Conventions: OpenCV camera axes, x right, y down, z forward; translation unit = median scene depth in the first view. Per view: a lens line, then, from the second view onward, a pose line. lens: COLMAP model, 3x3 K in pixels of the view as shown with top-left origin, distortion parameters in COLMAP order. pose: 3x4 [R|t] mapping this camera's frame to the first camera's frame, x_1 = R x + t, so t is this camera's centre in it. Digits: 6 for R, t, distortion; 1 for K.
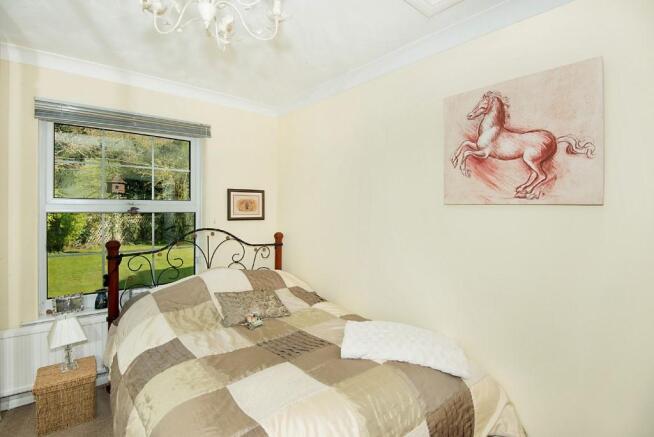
lens RADIAL K [[311.3, 0, 328.2], [0, 311.3, 209.5], [0, 0, 1]] dist [-0.000787, -0.000255]
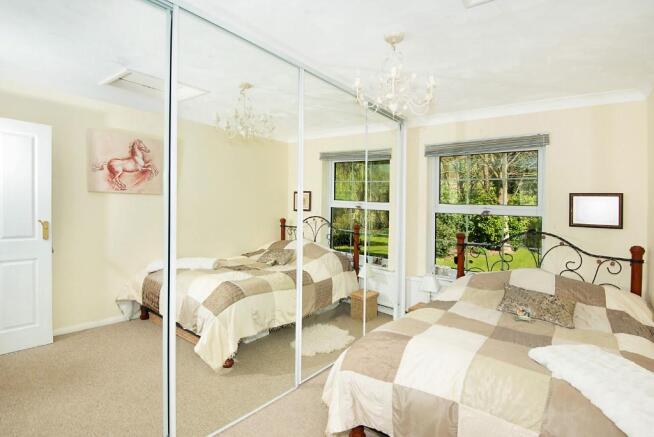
lens RADIAL K [[329.8, 0, 327.0], [0, 329.8, 218.5], [0, 0, 1]] dist [0.000593, 0.000190]
pose [[0.220607, 0.038415, -0.974606, 0.500480], [-0.031695, 0.998979, 0.032202, 0.002159], [0.974848, 0.023786, 0.221599, 0.047944]]
